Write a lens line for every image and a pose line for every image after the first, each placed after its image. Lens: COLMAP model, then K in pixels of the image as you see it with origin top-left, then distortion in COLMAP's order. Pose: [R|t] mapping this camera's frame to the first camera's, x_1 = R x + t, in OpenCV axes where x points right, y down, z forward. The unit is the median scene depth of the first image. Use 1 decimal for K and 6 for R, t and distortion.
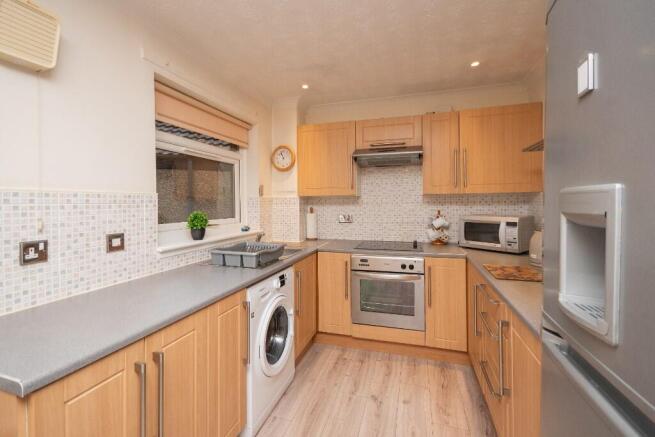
lens RADIAL K [[291.2, 0, 326.9], [0, 291.2, 209.2], [0, 0, 1]] dist [0.002591, 0.000174]
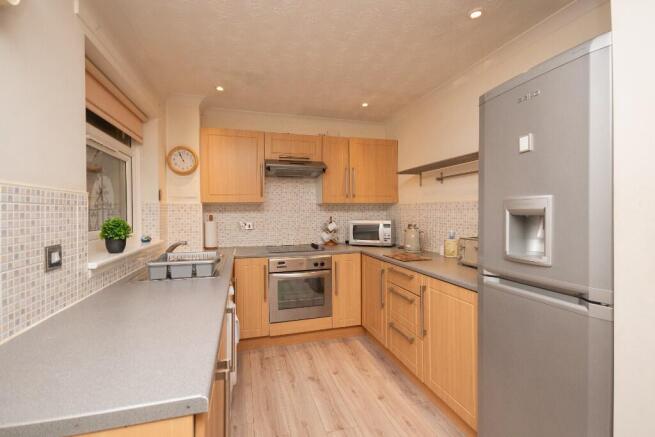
lens RADIAL K [[287.4, 0, 327.5], [0, 287.4, 218.5], [0, 0, 1]] dist [-0.000146, -0.000069]
pose [[0.832473, -0.009190, 0.553989, -0.320118], [0.011808, 0.999930, -0.001157, 0.014553], [-0.553939, 0.007505, 0.832523, 0.013525]]
